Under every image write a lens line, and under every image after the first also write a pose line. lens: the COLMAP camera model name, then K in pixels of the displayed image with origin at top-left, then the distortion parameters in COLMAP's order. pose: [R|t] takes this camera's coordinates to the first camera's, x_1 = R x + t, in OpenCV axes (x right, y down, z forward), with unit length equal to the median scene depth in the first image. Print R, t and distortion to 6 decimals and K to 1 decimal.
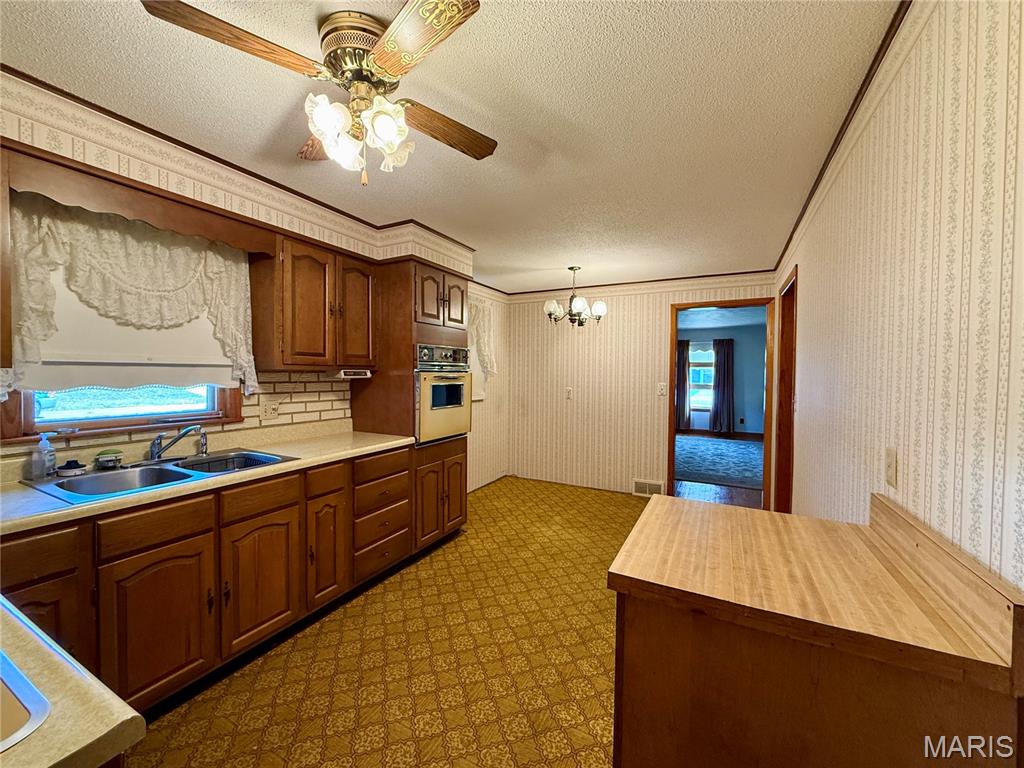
lens RADIAL K [[403.9, 0, 507.2], [0, 403.9, 382.8], [0, 0, 1]] dist [0.001006, -0.000017]
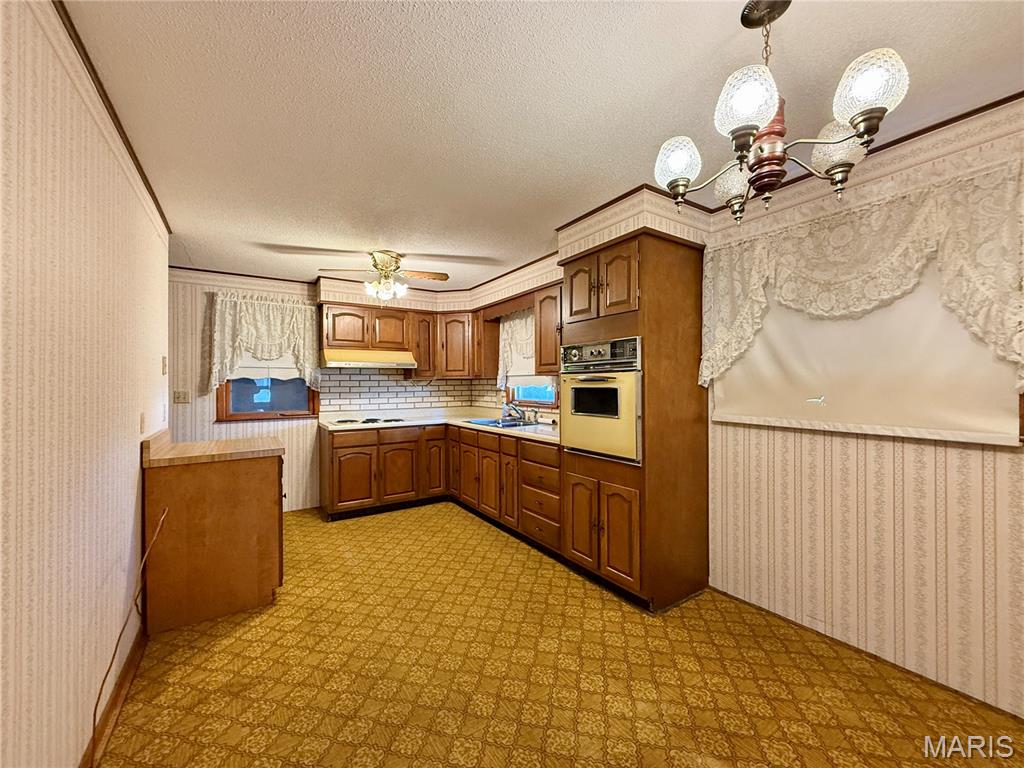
lens RADIAL K [[403.9, 0, 509.6], [0, 403.9, 382.2], [0, 0, 1]] dist [0.001006, -0.000017]
pose [[-0.483310, -0.010355, -0.875388, 0.881011], [-0.020238, 0.999795, -0.000653, -0.004714], [0.875215, 0.017401, -0.483421, 1.677014]]
